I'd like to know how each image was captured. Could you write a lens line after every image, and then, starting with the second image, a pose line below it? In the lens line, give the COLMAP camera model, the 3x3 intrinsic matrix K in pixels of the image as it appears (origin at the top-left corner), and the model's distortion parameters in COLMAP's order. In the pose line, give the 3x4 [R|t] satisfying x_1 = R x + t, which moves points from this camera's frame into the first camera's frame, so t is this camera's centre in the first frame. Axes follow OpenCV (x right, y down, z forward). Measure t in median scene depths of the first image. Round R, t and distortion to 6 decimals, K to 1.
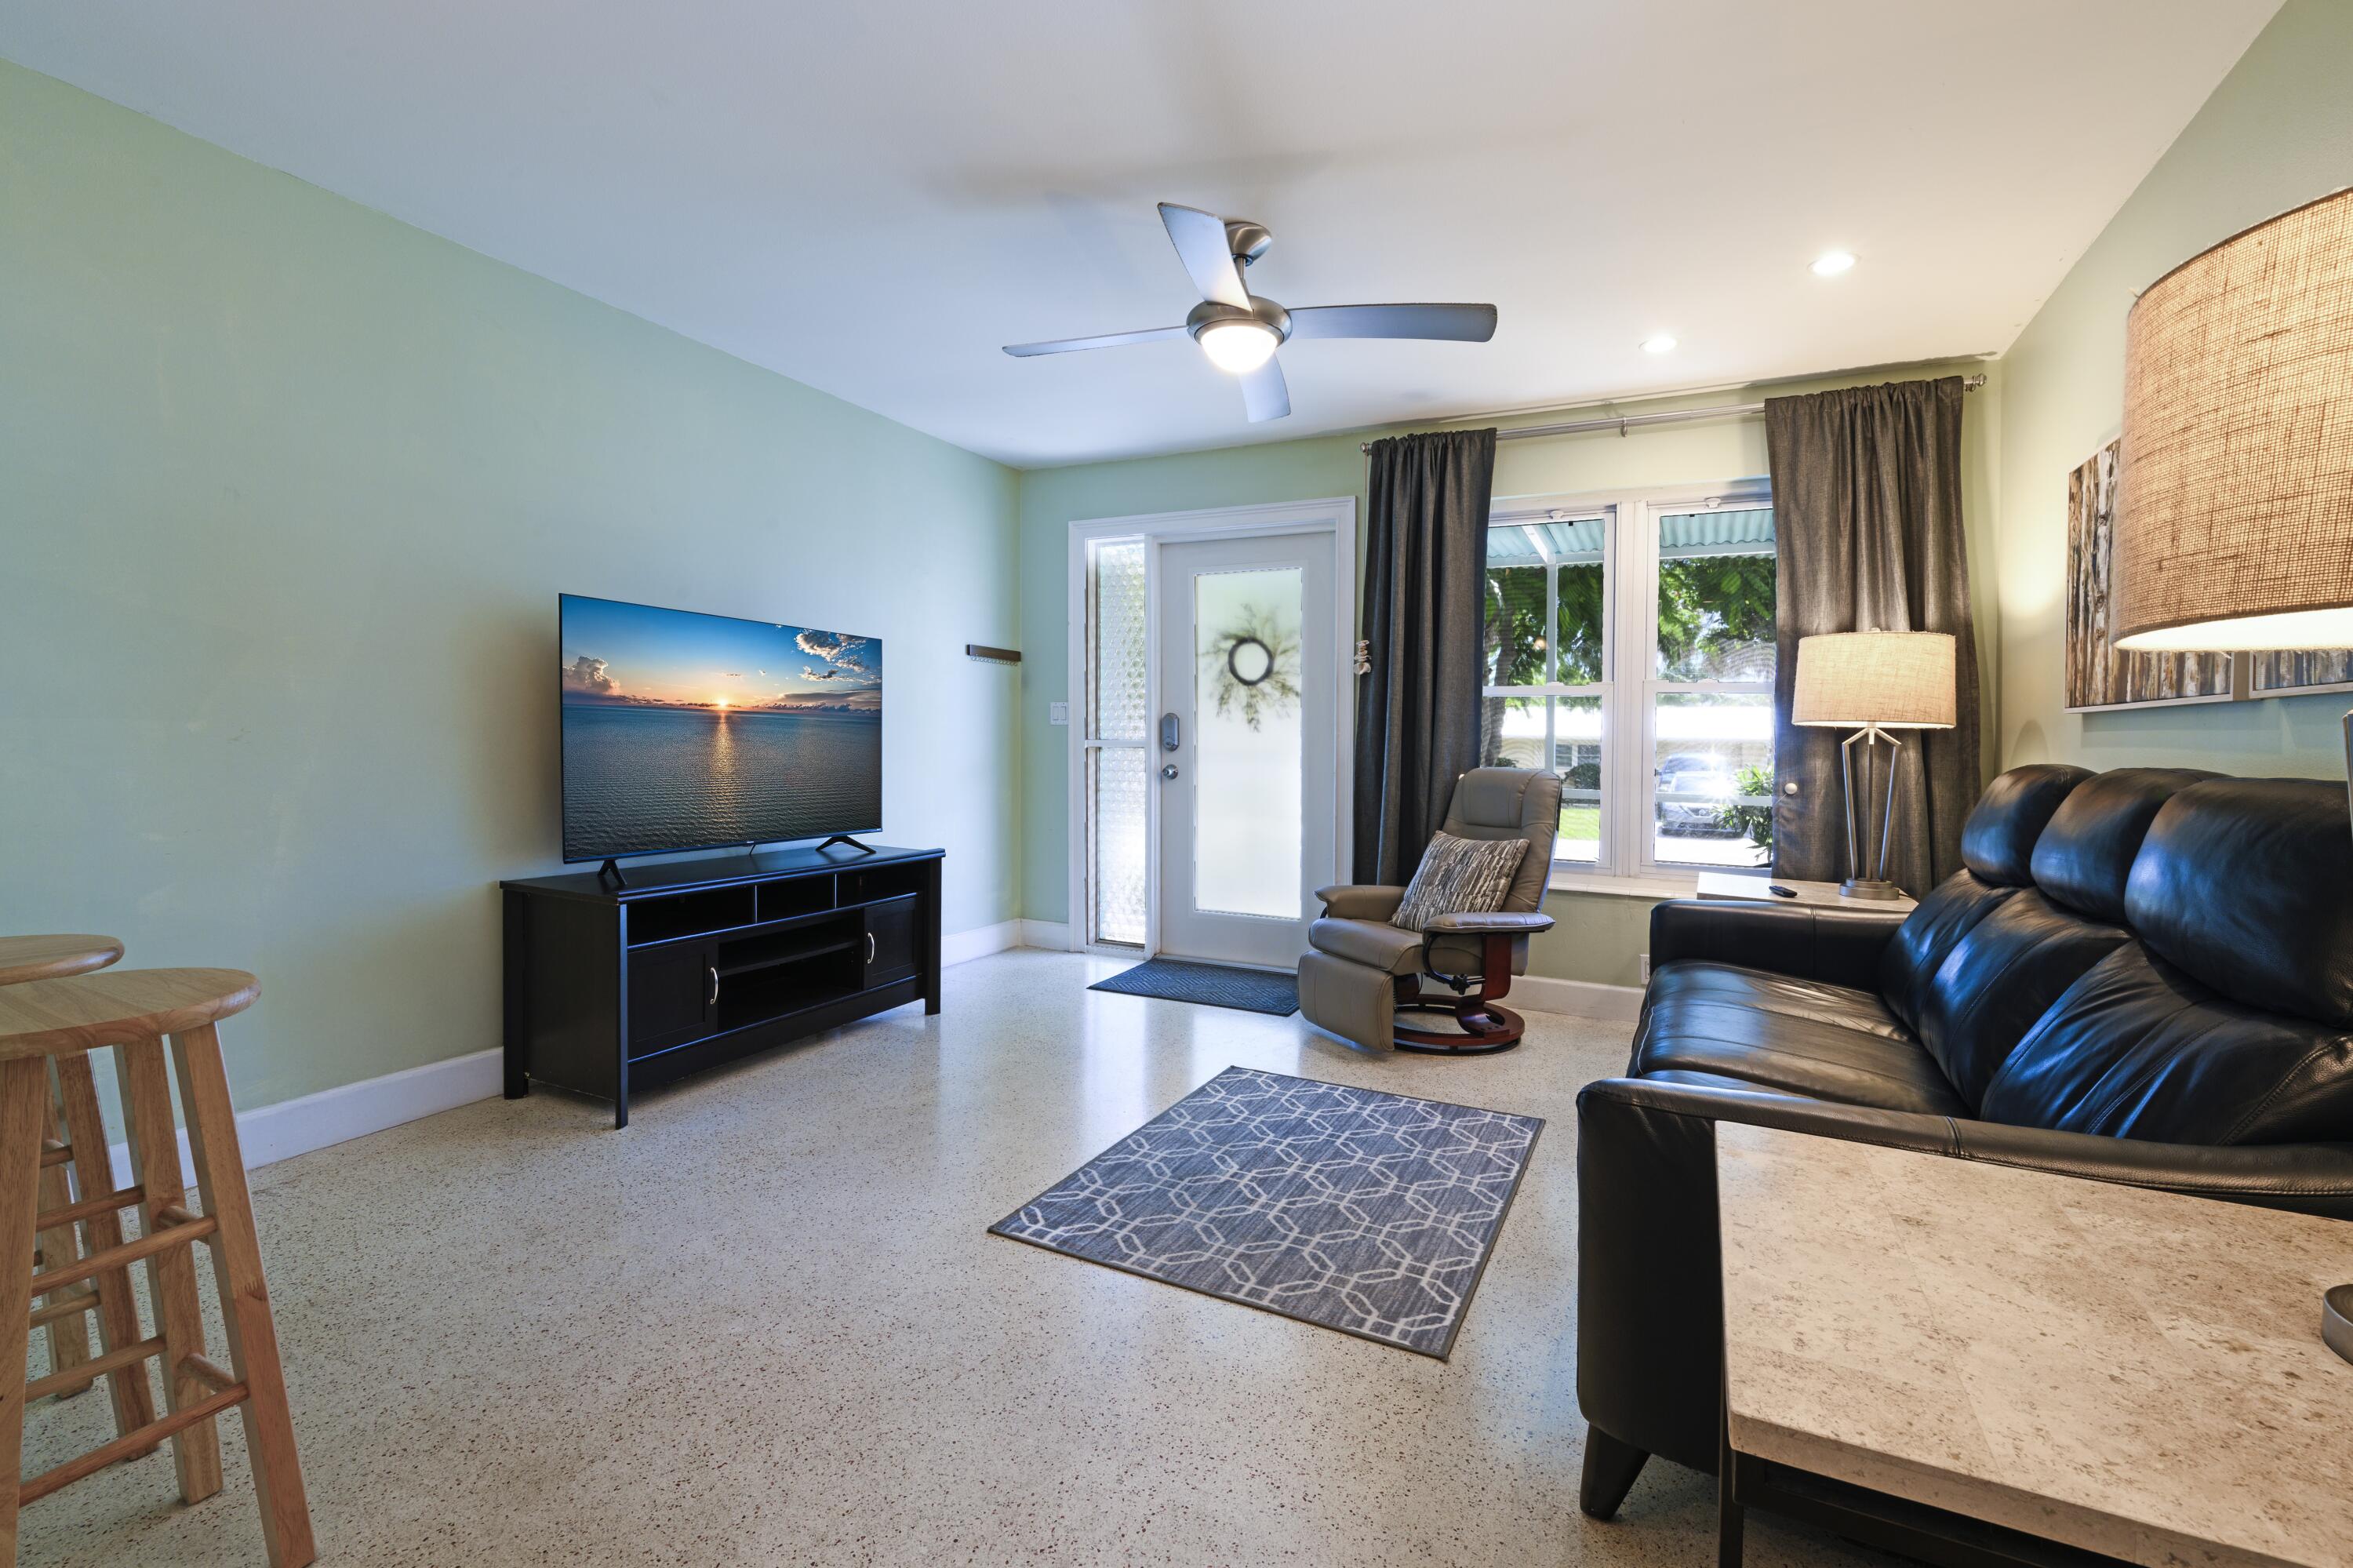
lens RADIAL K [[1061.6, 0, 1170.5], [0, 1061.6, 718.3], [0, 0, 1]] dist [-0.000290, -0.000110]
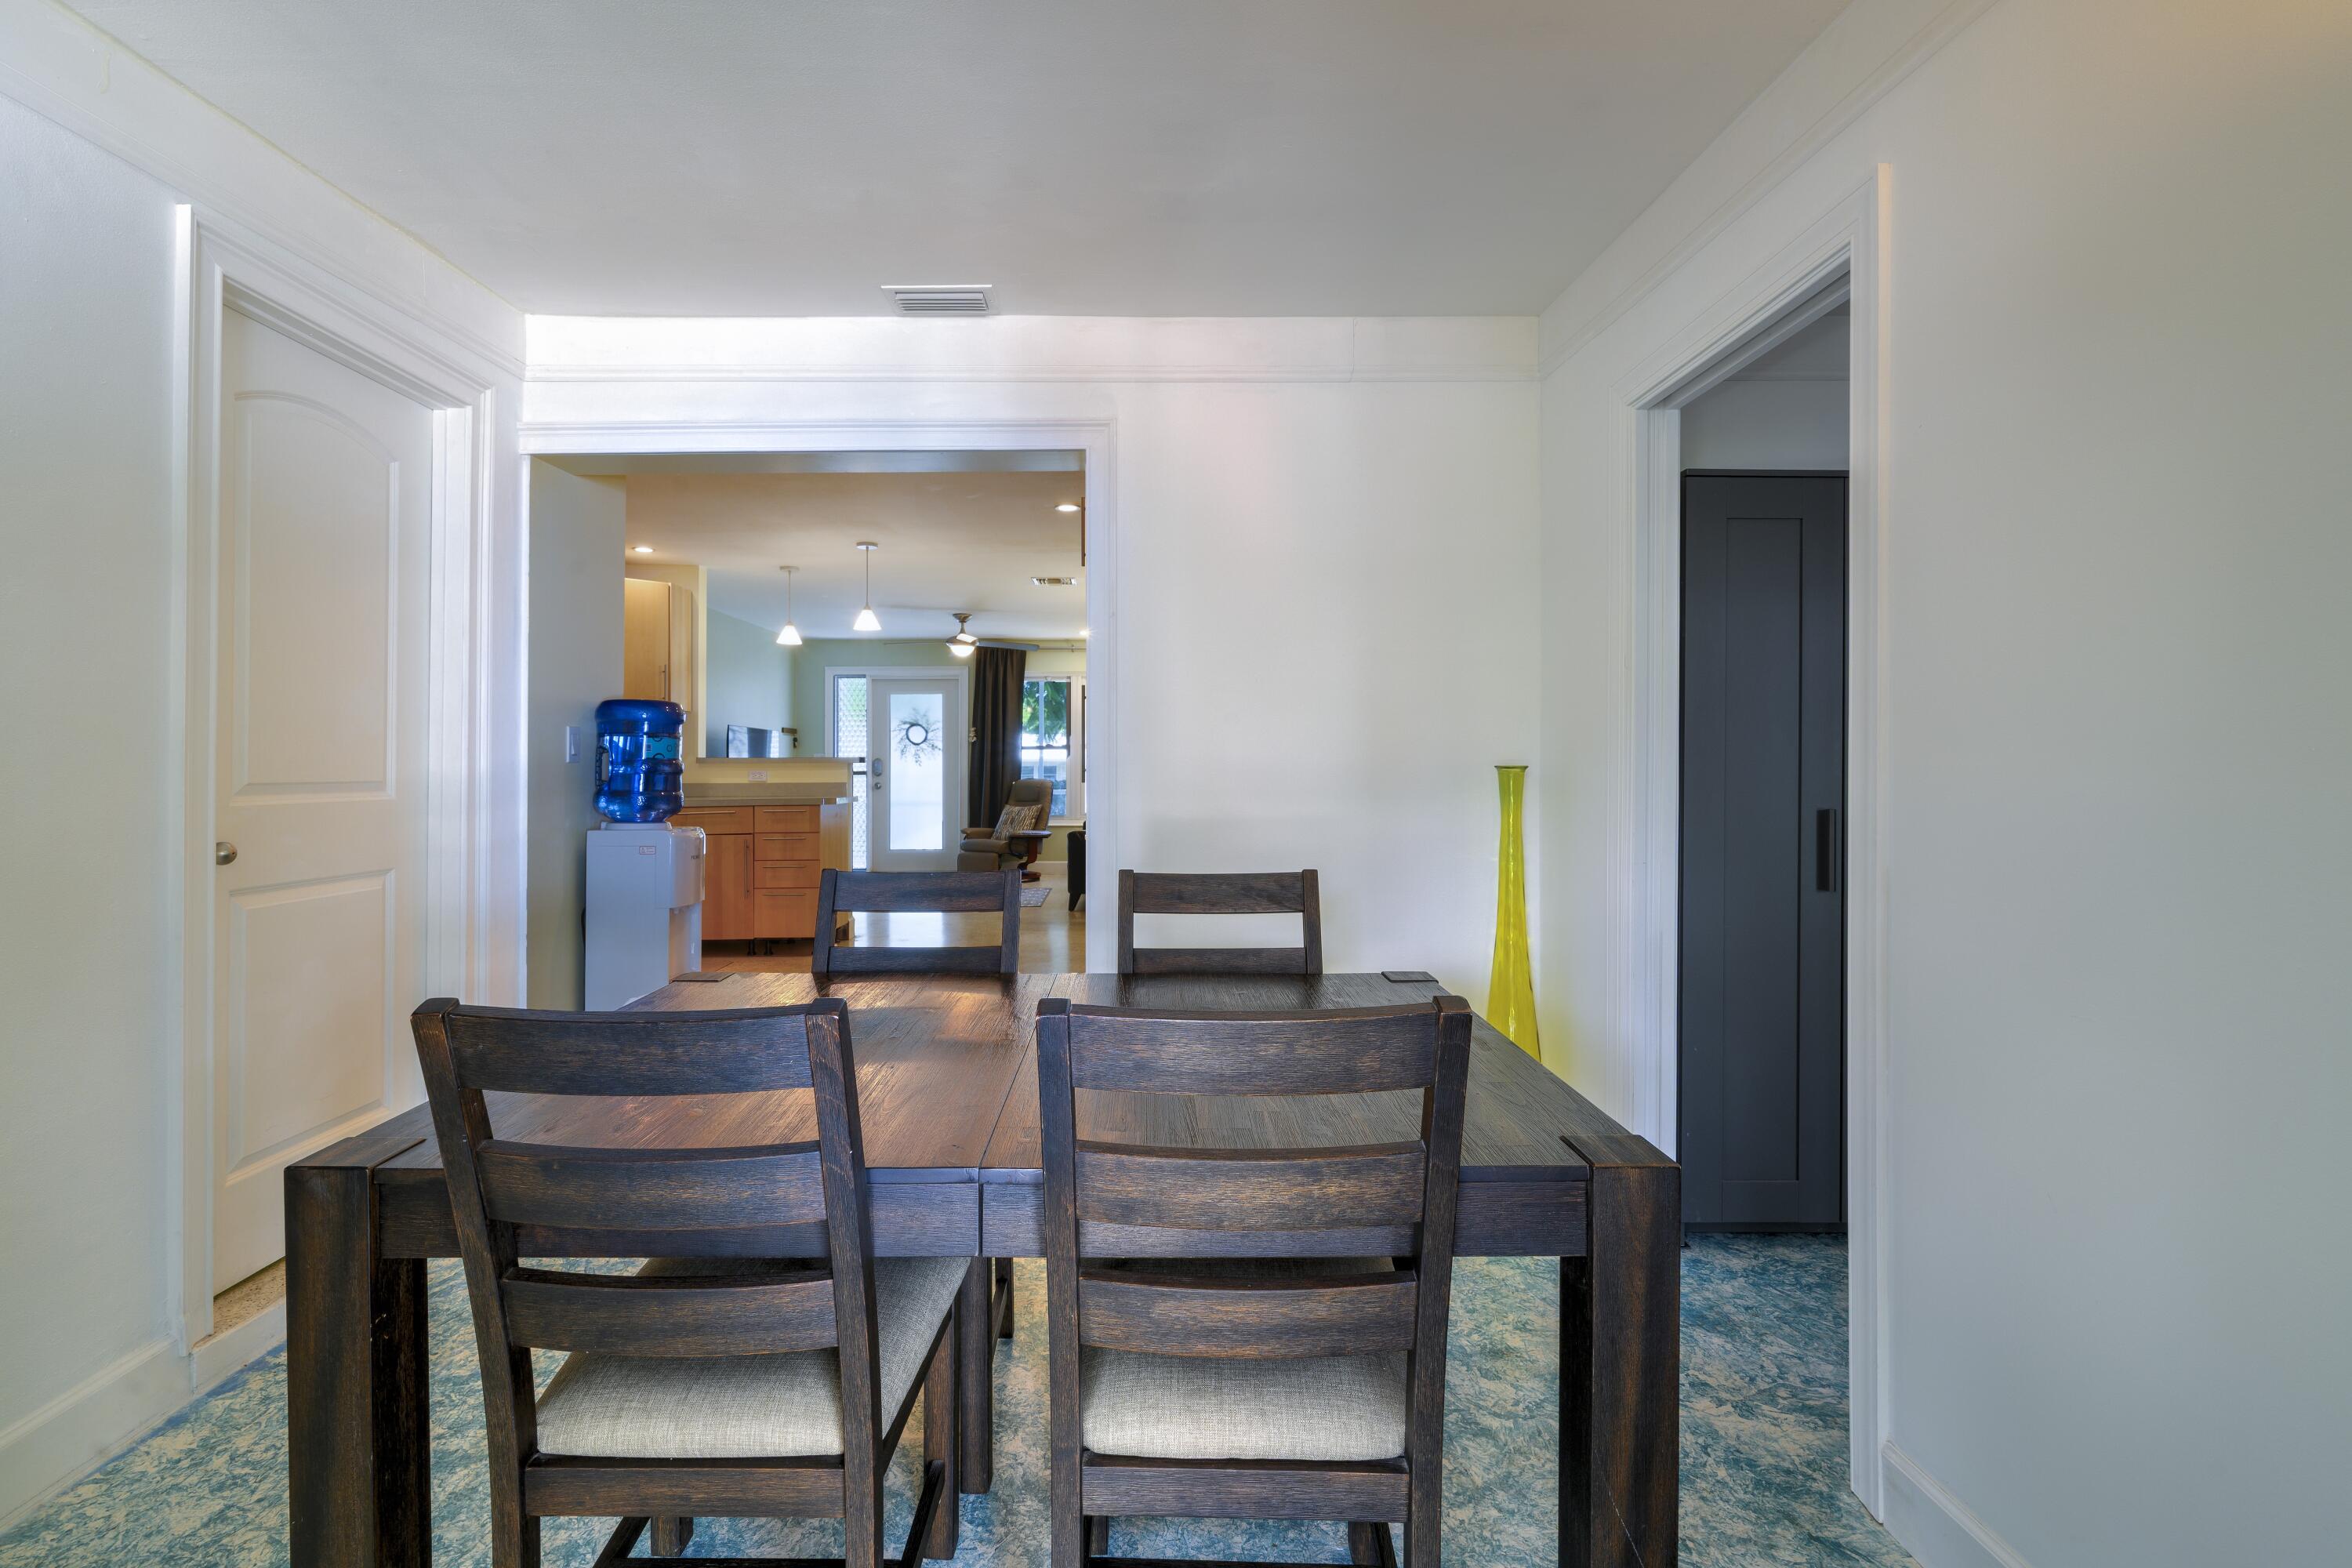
lens RADIAL K [[1121.3, 0, 1159.4], [0, 1121.3, 738.2], [0, 0, 1]] dist [-0.000507, 0.000128]
pose [[0.887630, -0.007200, 0.460500, -0.635653], [0.008822, 0.999960, -0.001371, -0.044242], [-0.460472, 0.005280, 0.887658, -1.497379]]
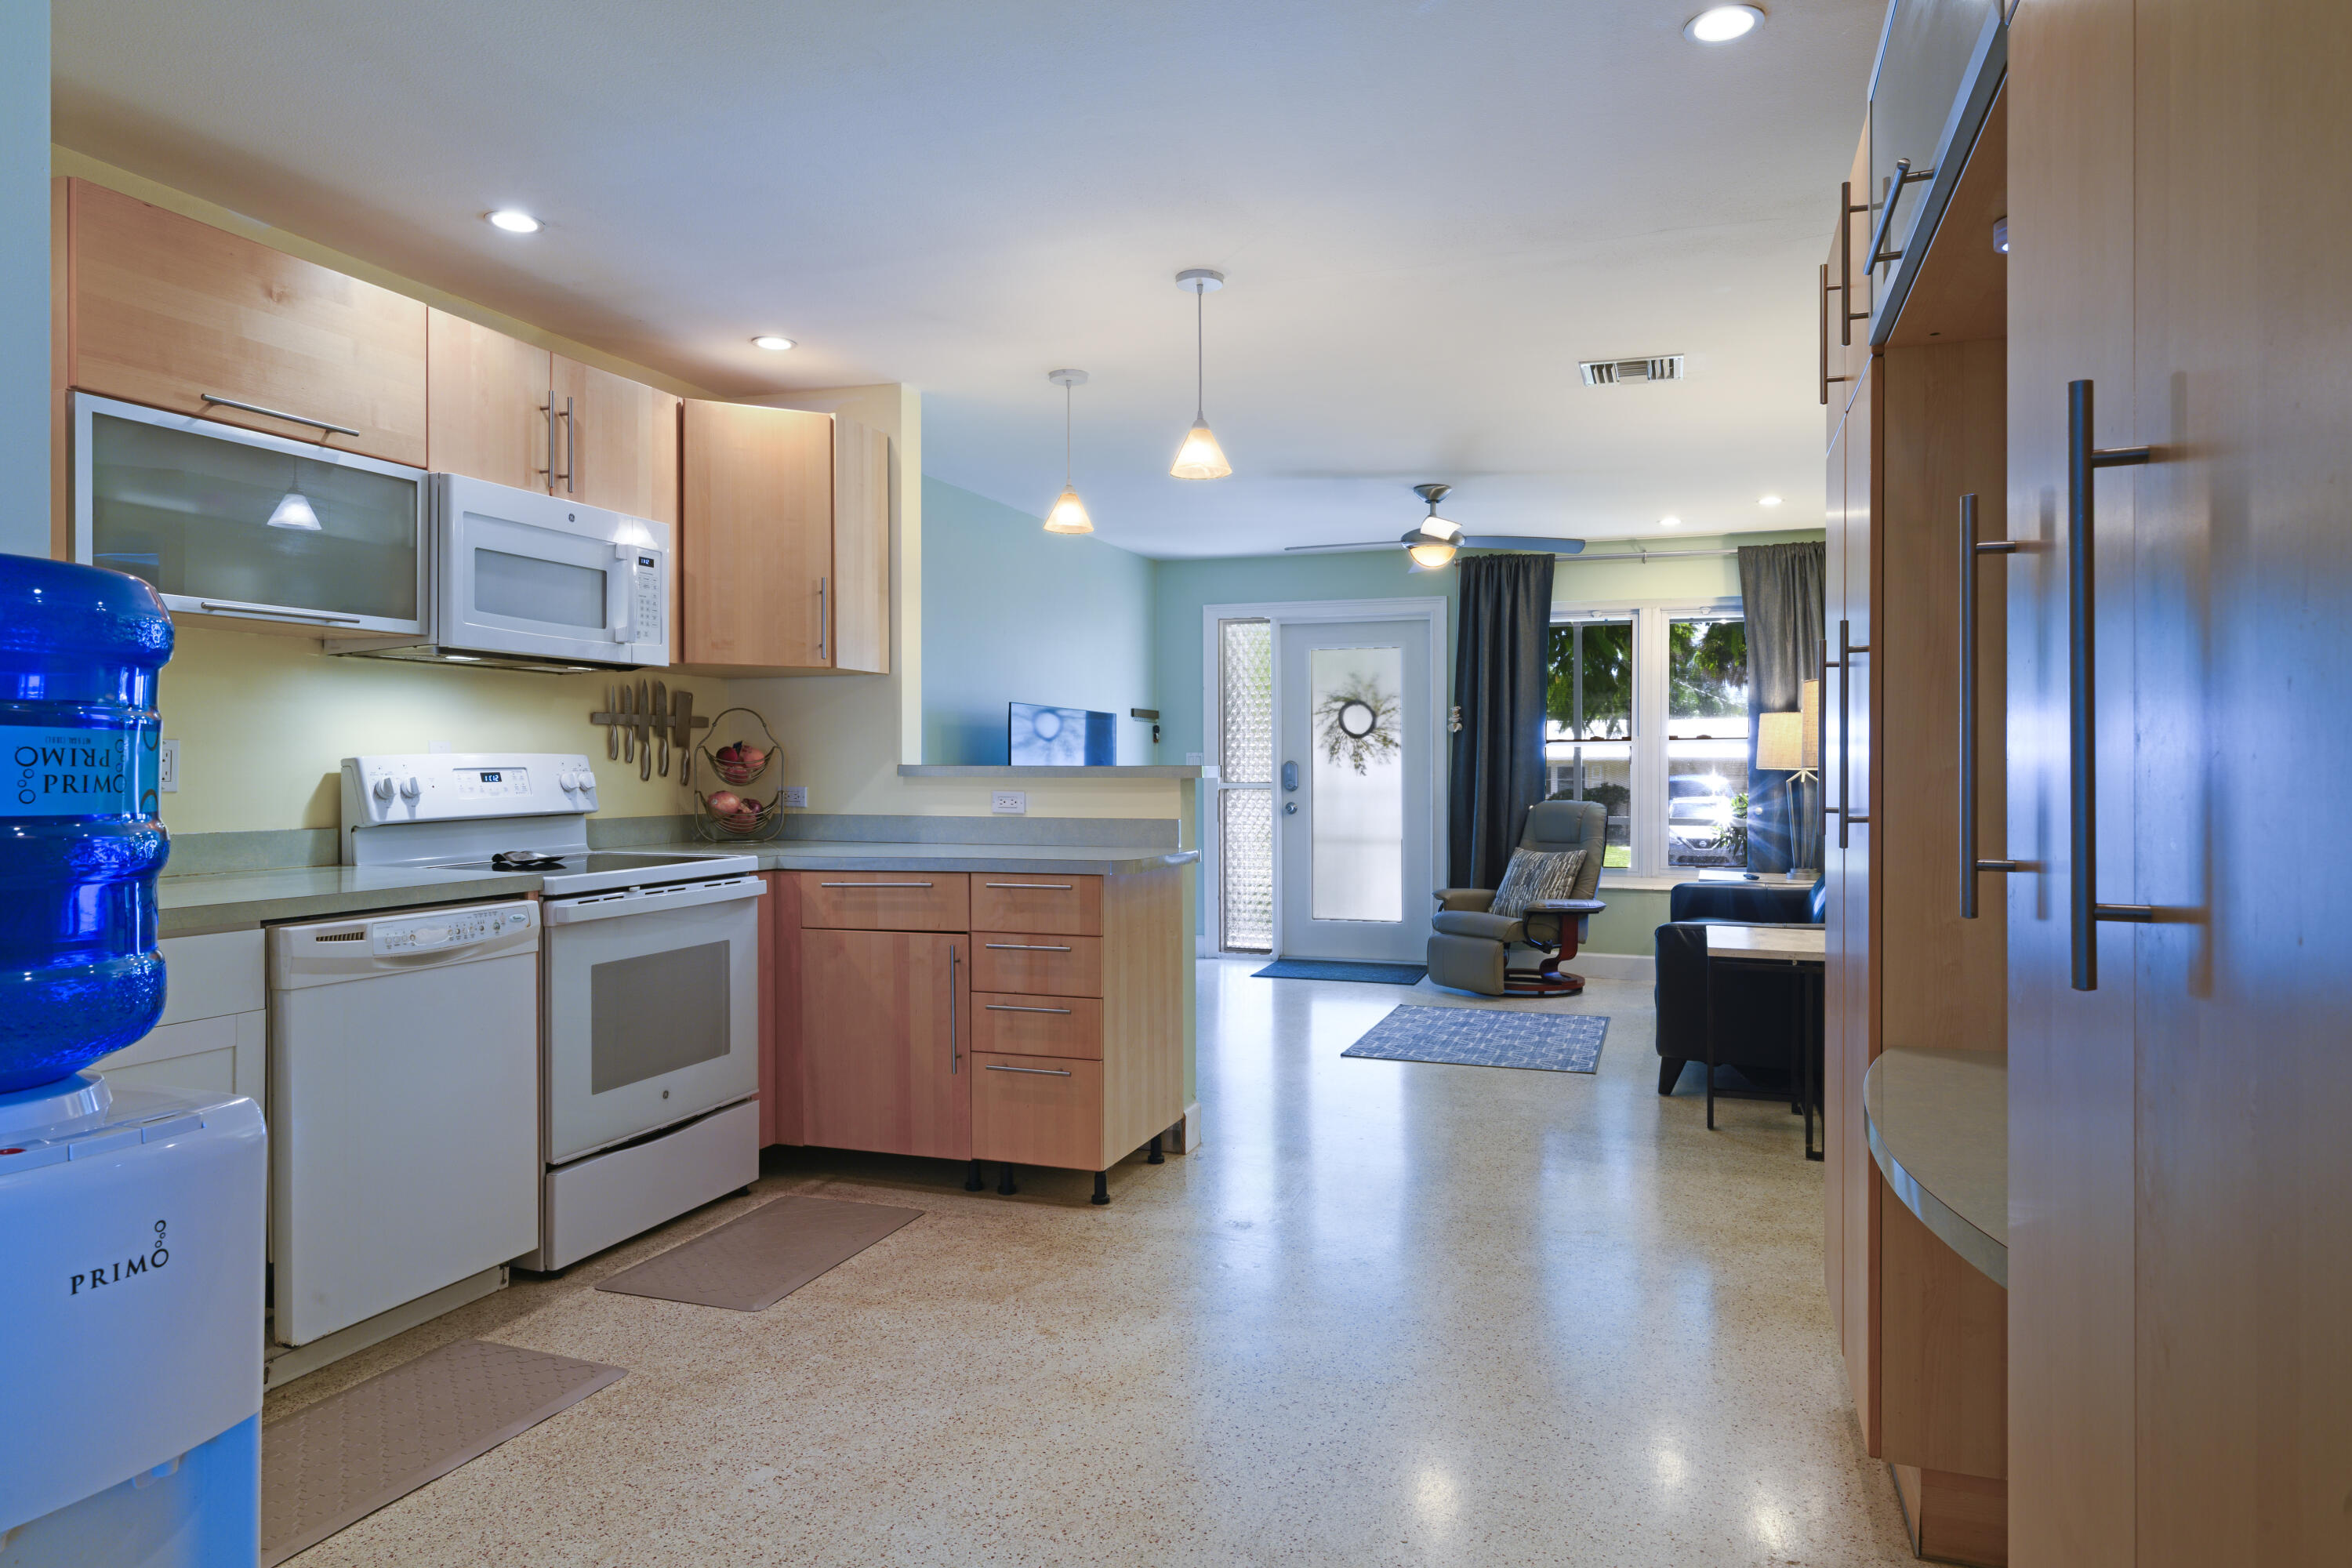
lens RADIAL K [[1454.4, 0, 1173.0], [0, 1454.4, 737.6], [0, 0, 1]] dist [0.004459, 0.001133]
pose [[0.993115, -0.012962, 0.116425, -0.396825], [0.012810, 0.999916, 0.002051, -0.044156], [-0.116442, -0.000545, 0.993197, -0.794080]]
